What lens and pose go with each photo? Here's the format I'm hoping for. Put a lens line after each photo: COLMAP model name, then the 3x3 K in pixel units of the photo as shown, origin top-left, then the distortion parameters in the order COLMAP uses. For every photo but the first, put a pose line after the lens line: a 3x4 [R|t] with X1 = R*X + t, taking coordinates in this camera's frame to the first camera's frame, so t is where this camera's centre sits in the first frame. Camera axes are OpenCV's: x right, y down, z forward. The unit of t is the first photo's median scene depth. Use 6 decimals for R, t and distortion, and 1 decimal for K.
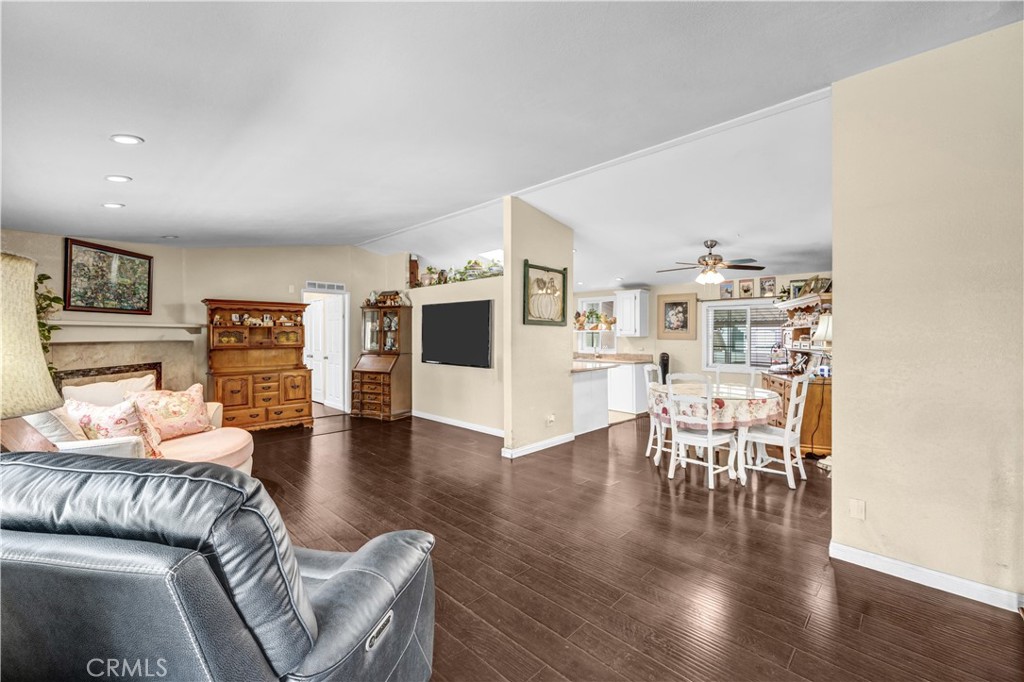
lens RADIAL K [[416.9, 0, 510.9], [0, 416.9, 322.3], [0, 0, 1]] dist [-0.000614, -0.000349]
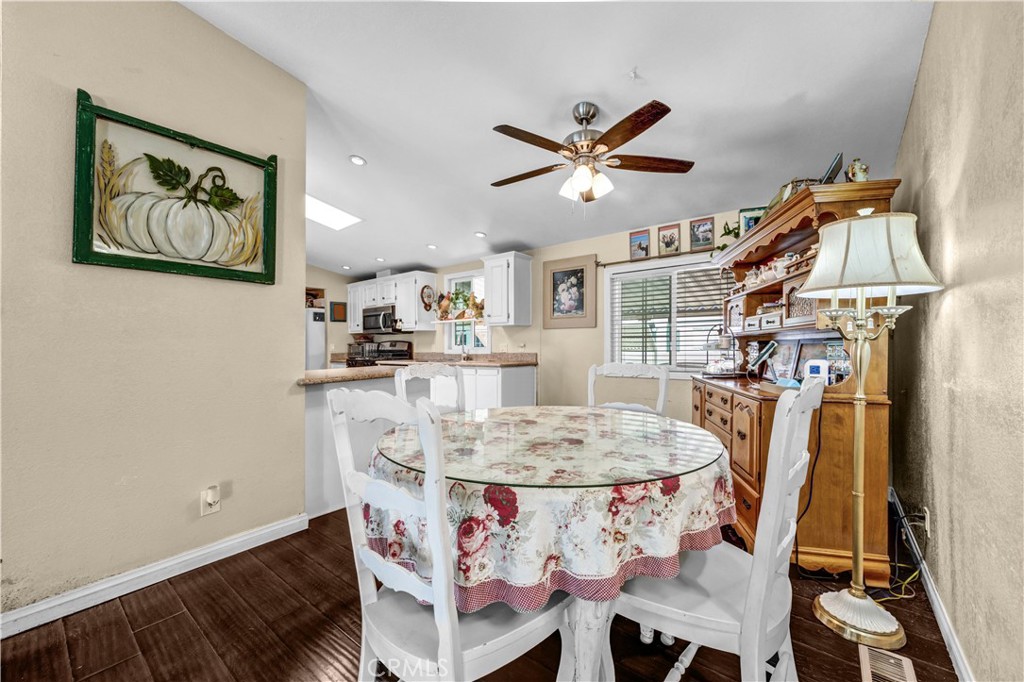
lens RADIAL K [[398.4, 0, 511.9], [0, 398.4, 341.1], [0, 0, 1]] dist [-0.002802, 0.000767]
pose [[0.995703, -0.013235, 0.091653, 0.277204], [0.011296, 0.999702, 0.021642, 0.051012], [-0.091912, -0.020514, 0.995556, 0.433238]]
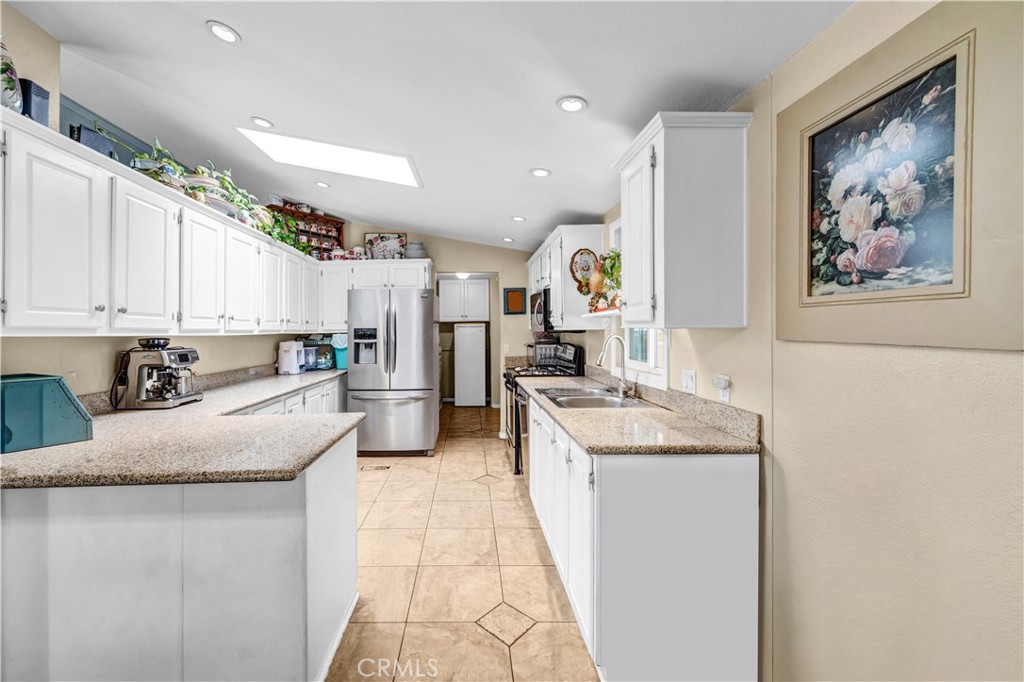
lens RADIAL K [[416.9, 0, 480.5], [0, 416.9, 330.4], [0, 0, 1]] dist [-0.000614, -0.000349]
pose [[0.703706, -0.011112, -0.710404, 0.442934], [0.038718, 0.998992, 0.022728, 0.029168], [0.709435, -0.043499, 0.703427, 0.864185]]
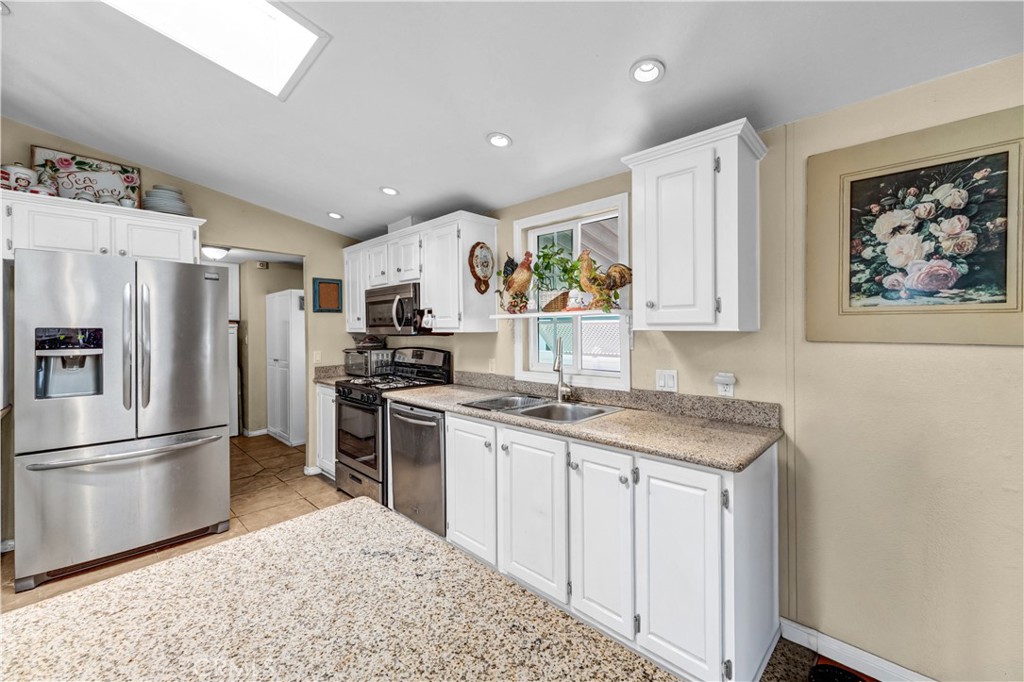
lens RADIAL K [[398.4, 0, 510.6], [0, 398.4, 331.7], [0, 0, 1]] dist [-0.002802, 0.000767]
pose [[0.999957, -0.009221, -0.000516, 0.206404], [0.009234, 0.999173, 0.039608, 0.027196], [0.000150, -0.039611, 0.999215, 0.874647]]
